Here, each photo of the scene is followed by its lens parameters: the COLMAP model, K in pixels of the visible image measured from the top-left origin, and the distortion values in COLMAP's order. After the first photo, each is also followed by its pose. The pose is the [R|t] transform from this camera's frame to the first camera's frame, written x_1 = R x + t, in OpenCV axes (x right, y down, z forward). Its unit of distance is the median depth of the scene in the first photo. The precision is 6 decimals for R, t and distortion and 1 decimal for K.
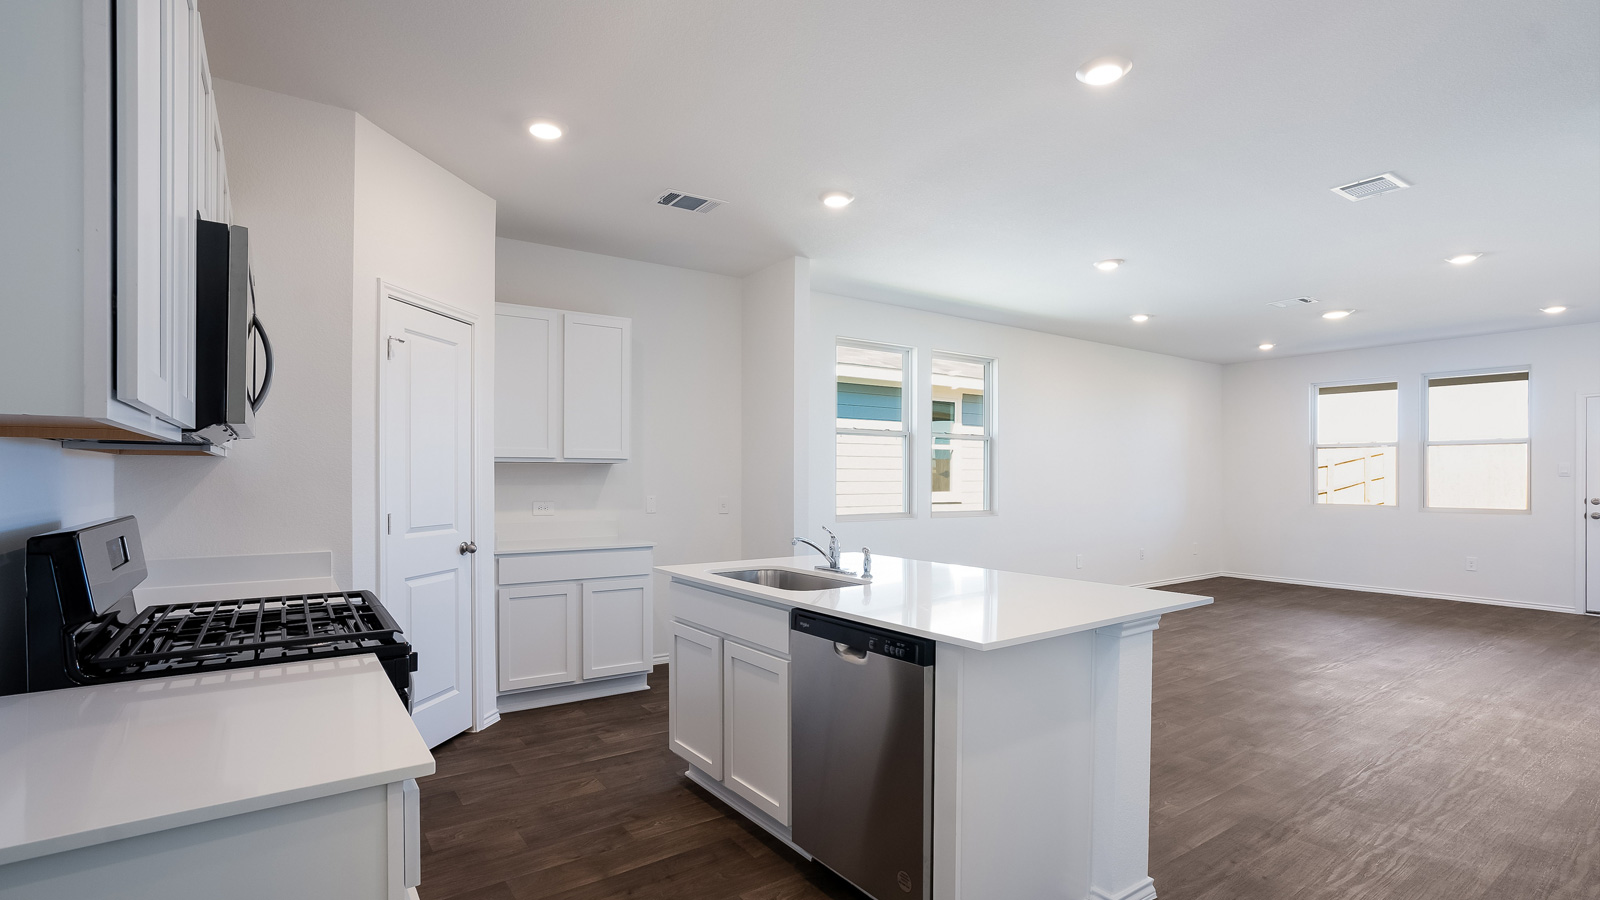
lens RADIAL K [[774.1, 0, 800.6], [0, 774.1, 480.5], [0, 0, 1]] dist [-0.001148, -0.000097]
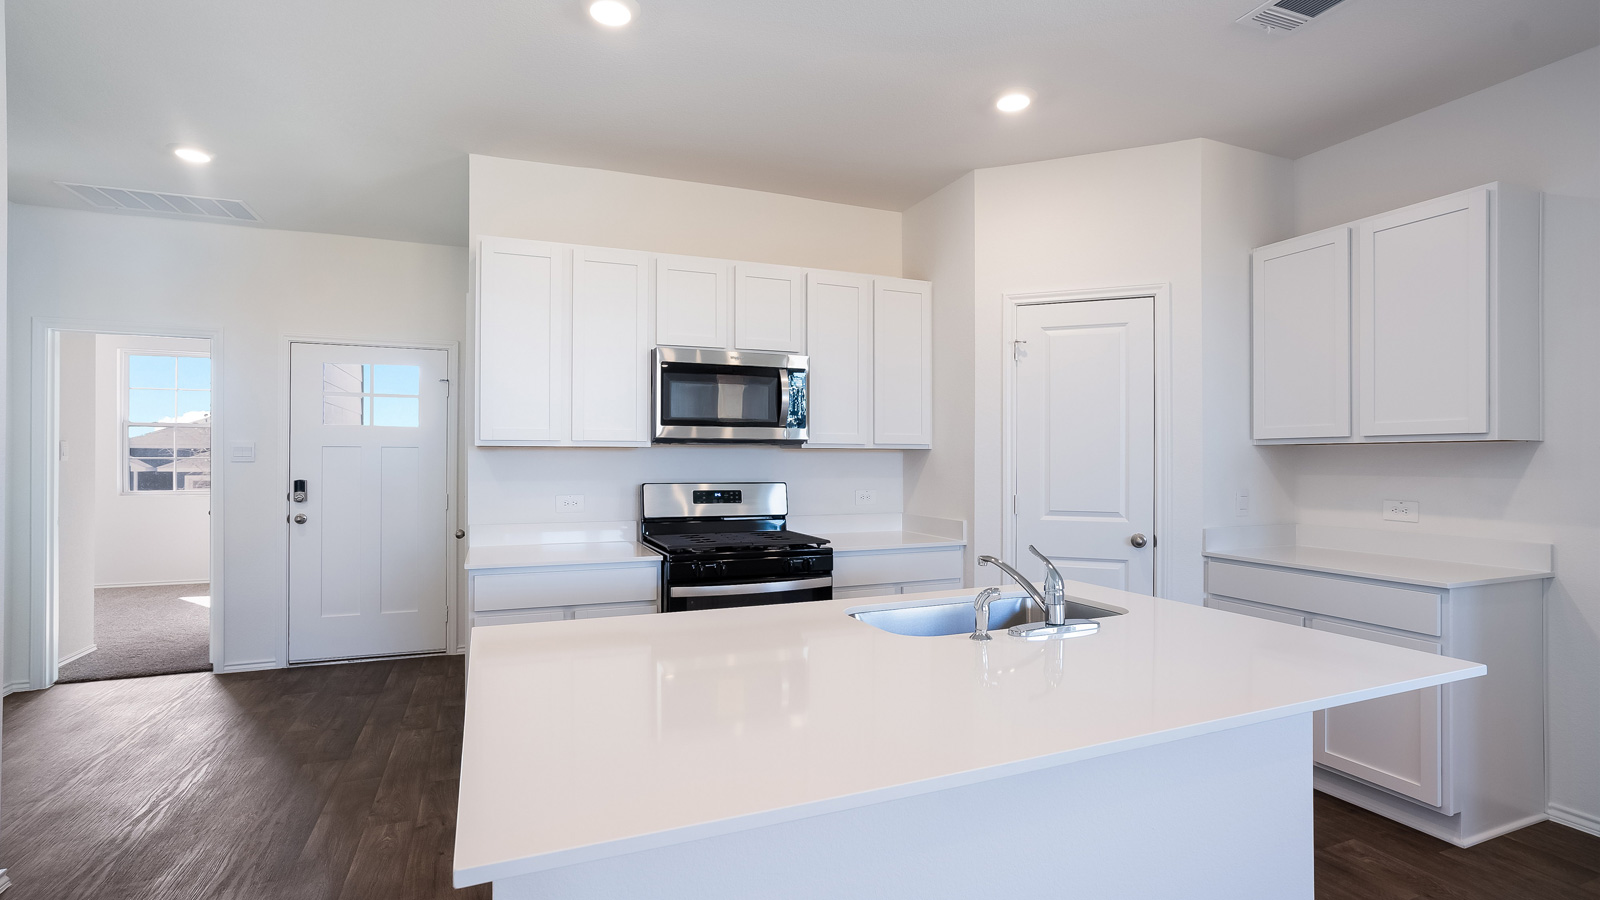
lens RADIAL K [[735.3, 0, 800.0], [0, 735.3, 450.0], [0, 0, 1]] dist [-0.011421, 0.000308]
pose [[-0.225238, -0.009618, -0.974256, 0.519424], [-0.004237, 0.999951, -0.008892, -0.011293], [0.974295, 0.002125, -0.225267, 0.806230]]
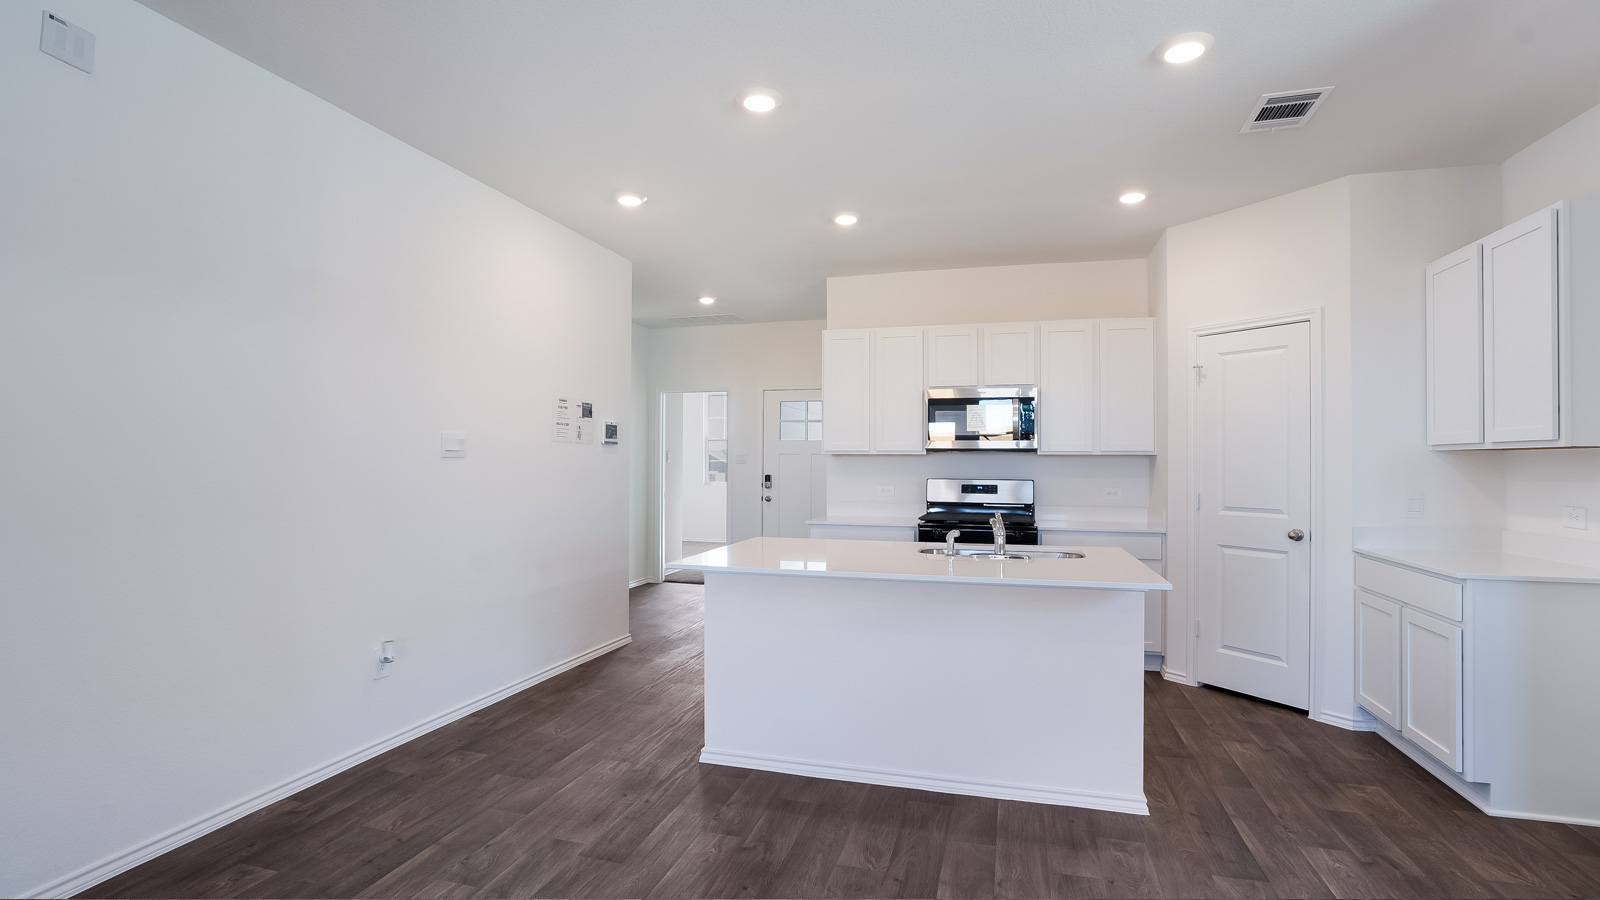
lens RADIAL K [[745.9, 0, 804.4], [0, 745.9, 444.0], [0, 0, 1]] dist [-0.000682, -0.000023]
pose [[-0.773415, -0.018144, -0.633640, 0.744104], [-0.006572, 0.999766, -0.020606, -0.011384], [0.633866, -0.011773, -0.773354, 1.371863]]
